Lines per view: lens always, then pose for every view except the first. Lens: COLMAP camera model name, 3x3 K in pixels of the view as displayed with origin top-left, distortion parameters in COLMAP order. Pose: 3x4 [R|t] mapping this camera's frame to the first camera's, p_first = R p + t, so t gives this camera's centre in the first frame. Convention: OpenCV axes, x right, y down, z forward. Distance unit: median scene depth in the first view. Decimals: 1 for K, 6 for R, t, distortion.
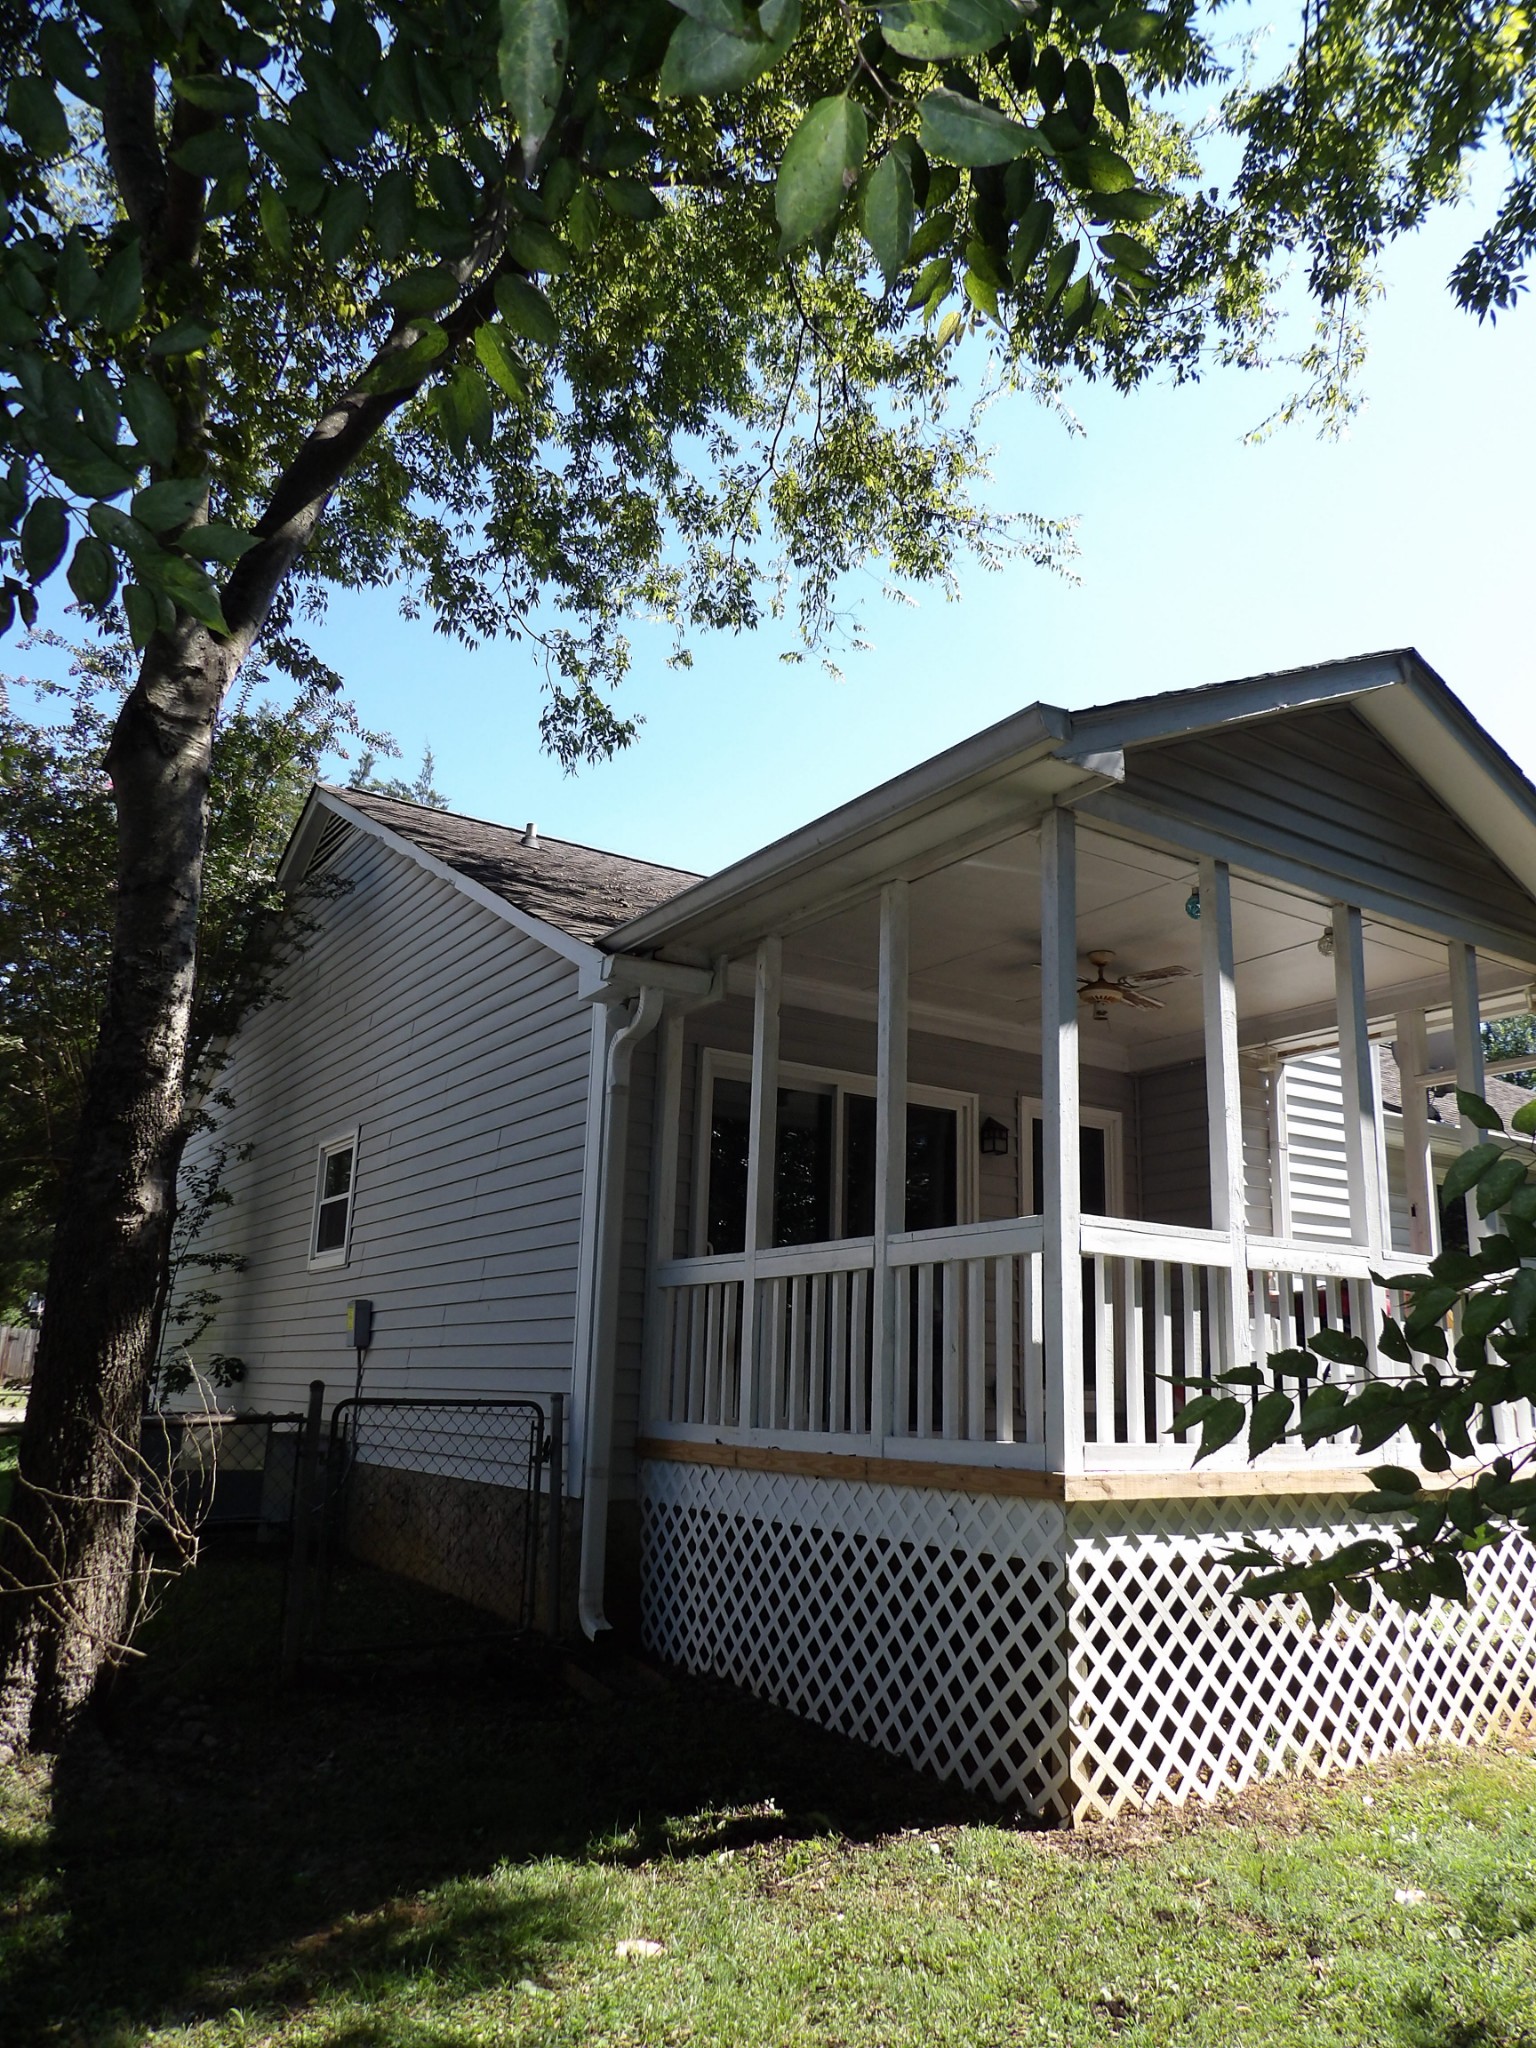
lens RADIAL K [[1478.0, 0, 755.6], [0, 1478.0, 1027.0], [0, 0, 1]] dist [-0.036356, 0.046884]
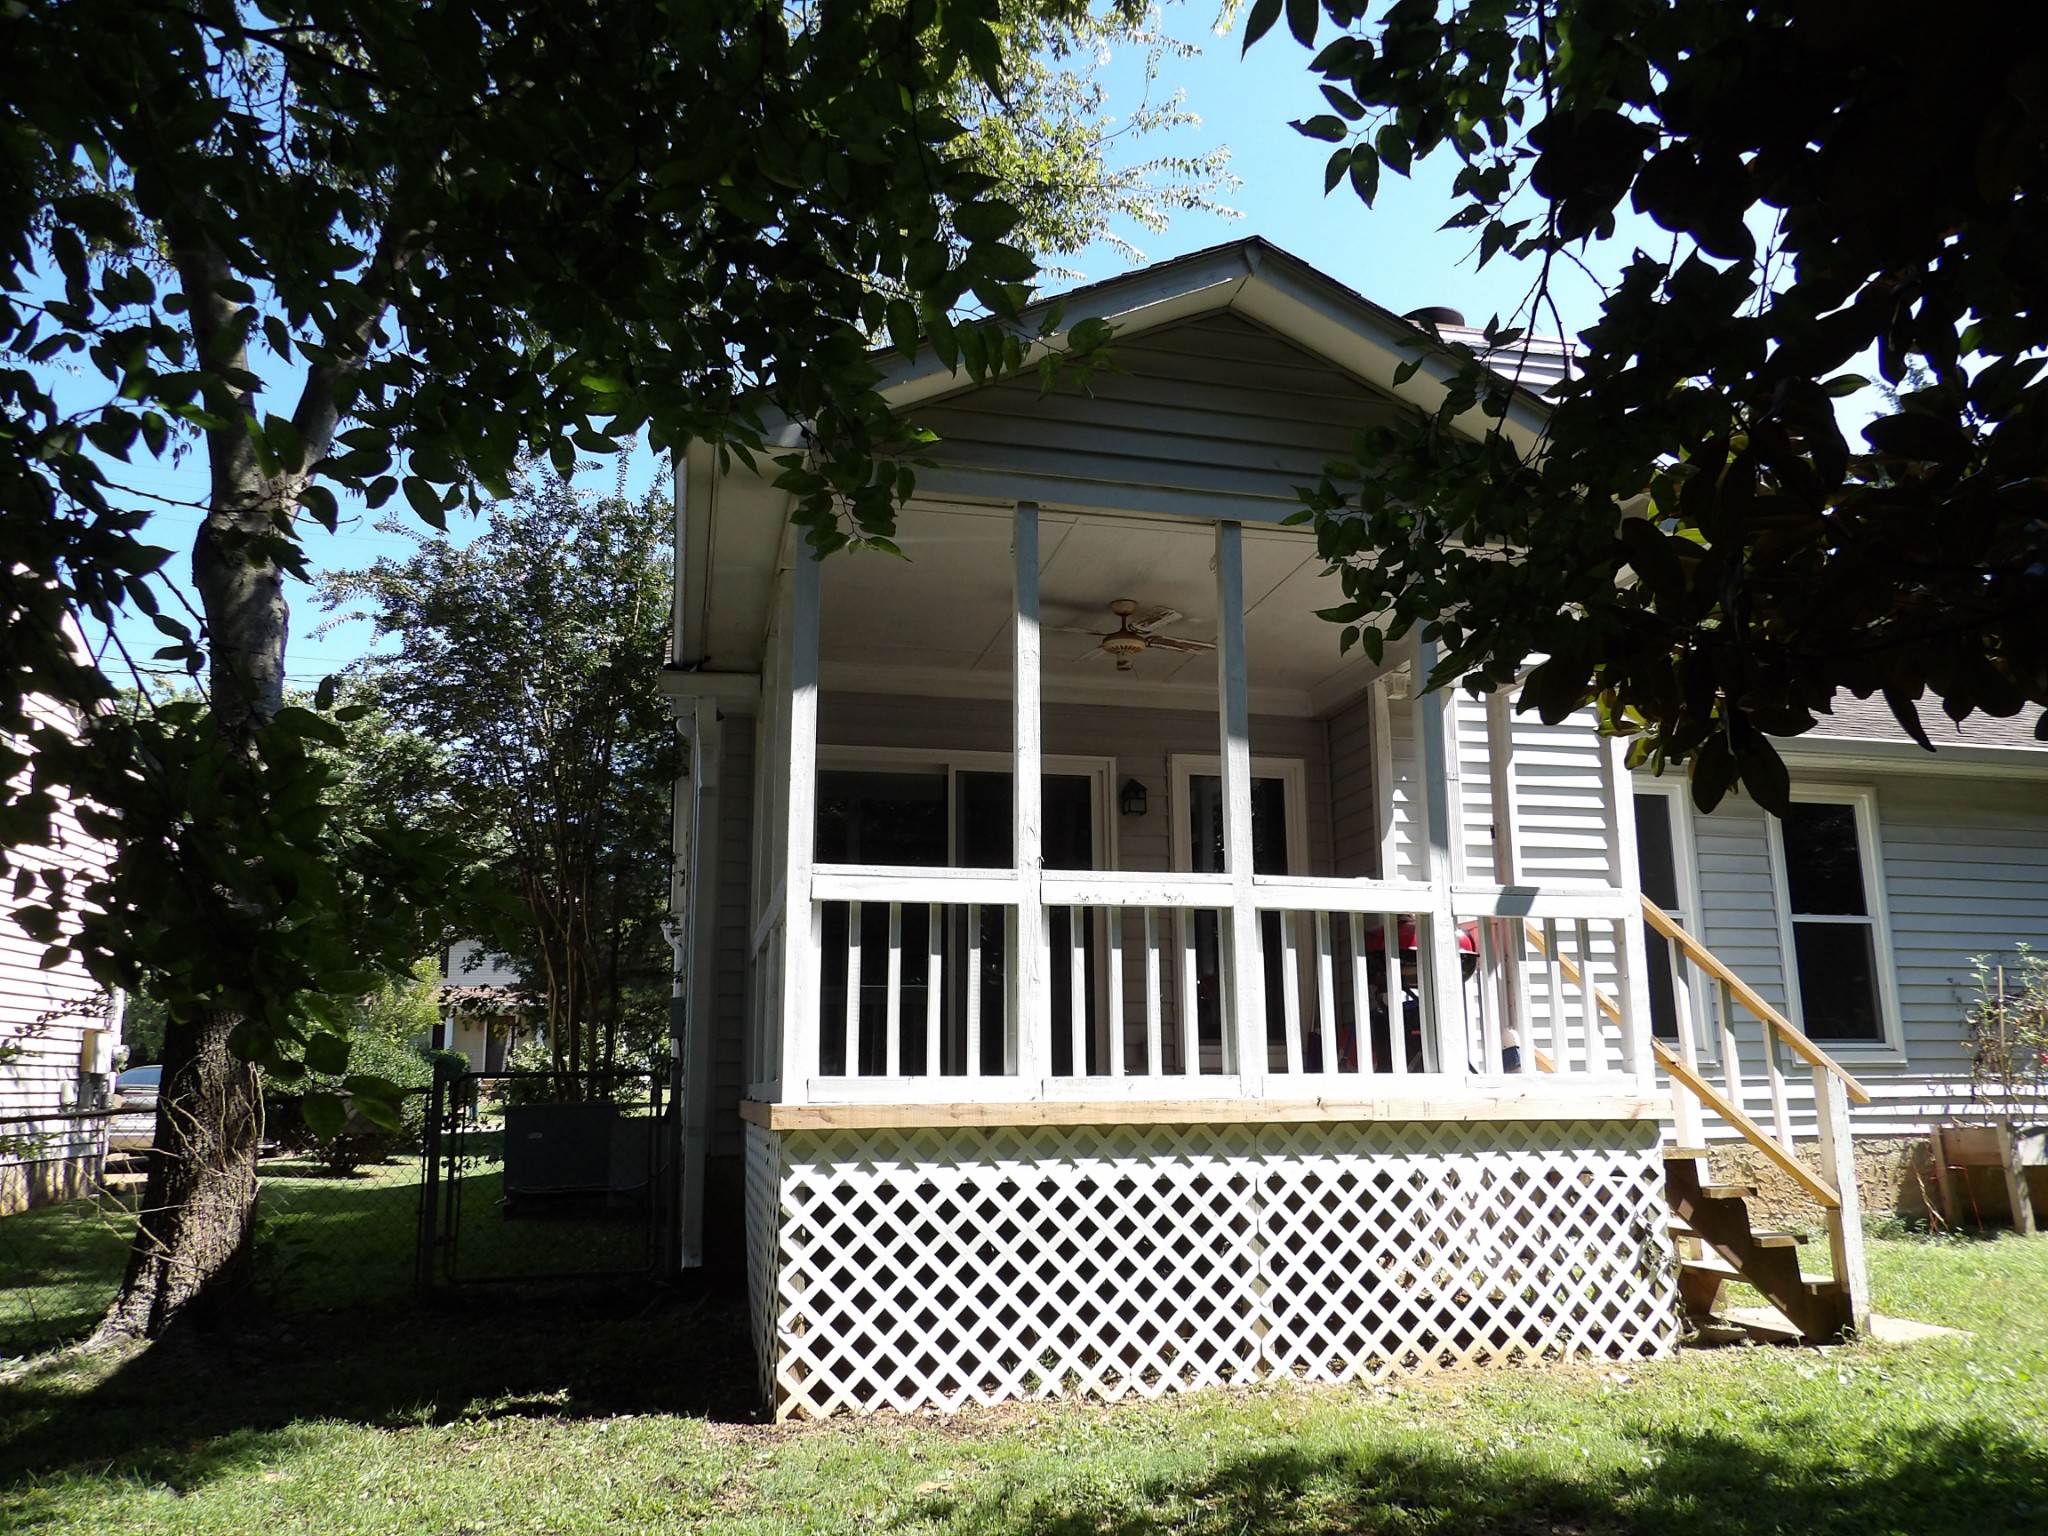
lens RADIAL K [[1478.0, 0, 1016.7], [0, 1478.0, 789.7], [0, 0, 1]] dist [-0.036356, 0.046884]
pose [[0.931381, -0.106111, -0.348238, 0.731657], [0.118213, 0.992895, 0.013624, 0.076725], [0.344318, -0.053856, 0.937307, 0.058915]]
